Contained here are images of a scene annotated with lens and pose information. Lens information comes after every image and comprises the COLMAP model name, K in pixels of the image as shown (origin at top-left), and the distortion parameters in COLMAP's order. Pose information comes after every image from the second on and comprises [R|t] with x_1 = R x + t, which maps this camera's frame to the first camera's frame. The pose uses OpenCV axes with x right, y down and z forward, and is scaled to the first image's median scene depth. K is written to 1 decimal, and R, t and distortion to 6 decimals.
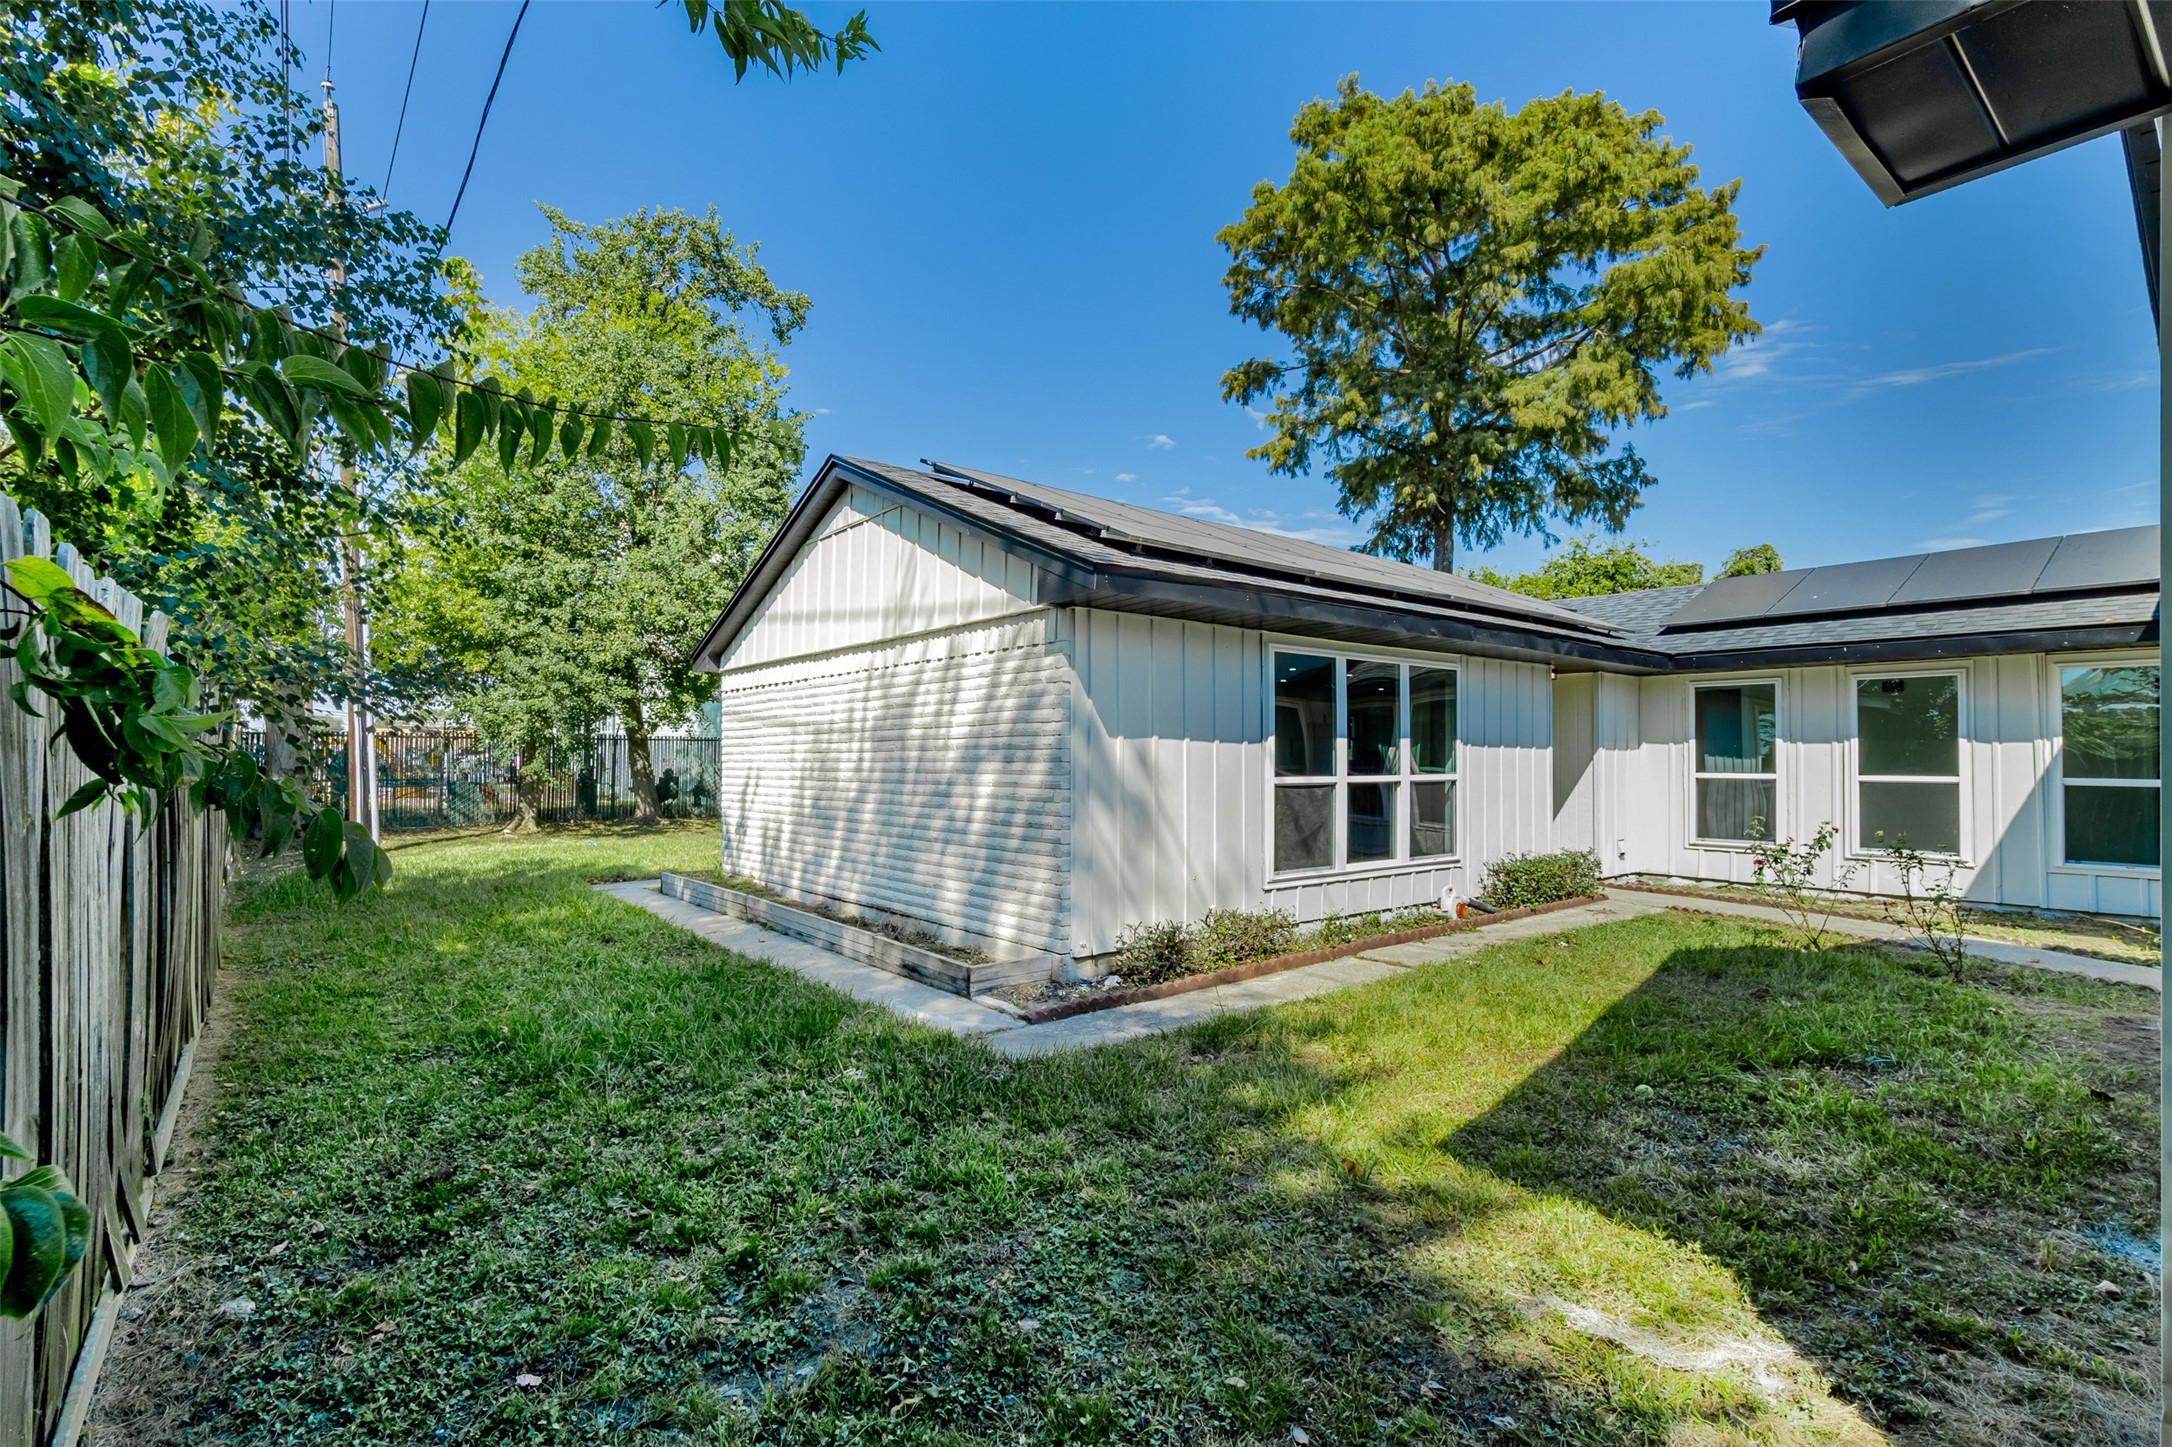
lens RADIAL K [[1000.8, 0, 1085.9], [0, 1000.8, 730.7], [0, 0, 1]] dist [0.000630, 0.004149]
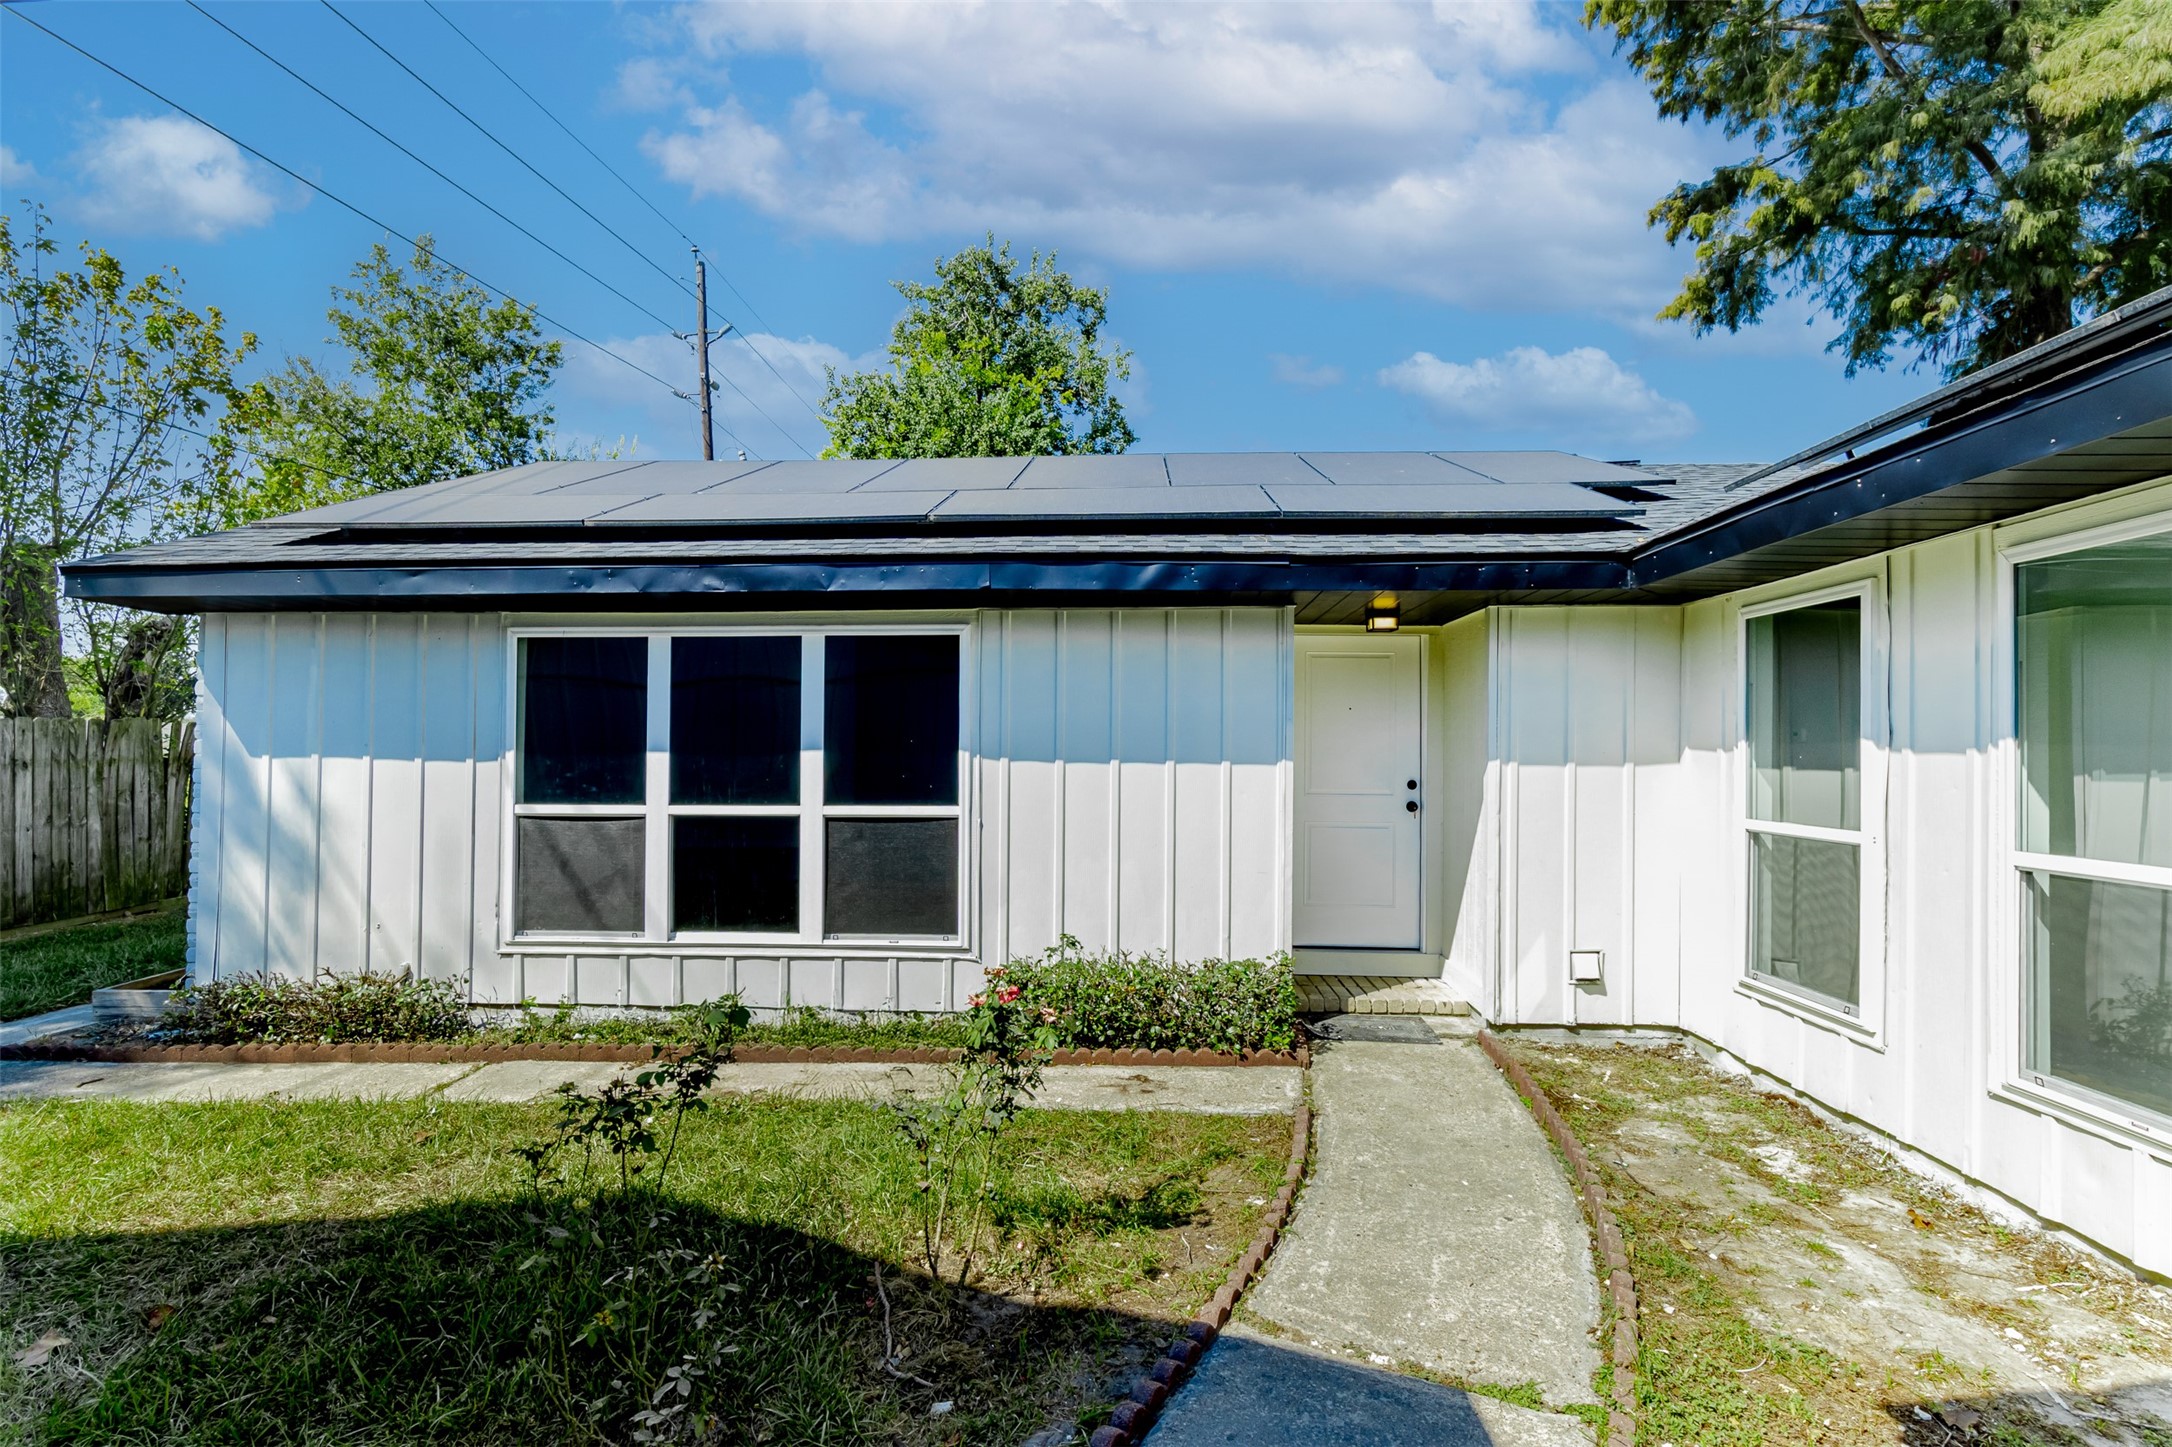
lens RADIAL K [[1000.8, 0, 1085.9], [0, 1000.8, 730.7], [0, 0, 1]] dist [0.000630, 0.004149]
pose [[0.752191, -0.016127, -0.658748, 0.922735], [0.020005, 0.999799, -0.001634, 0.000138], [0.658641, -0.011950, 0.752362, 0.660100]]
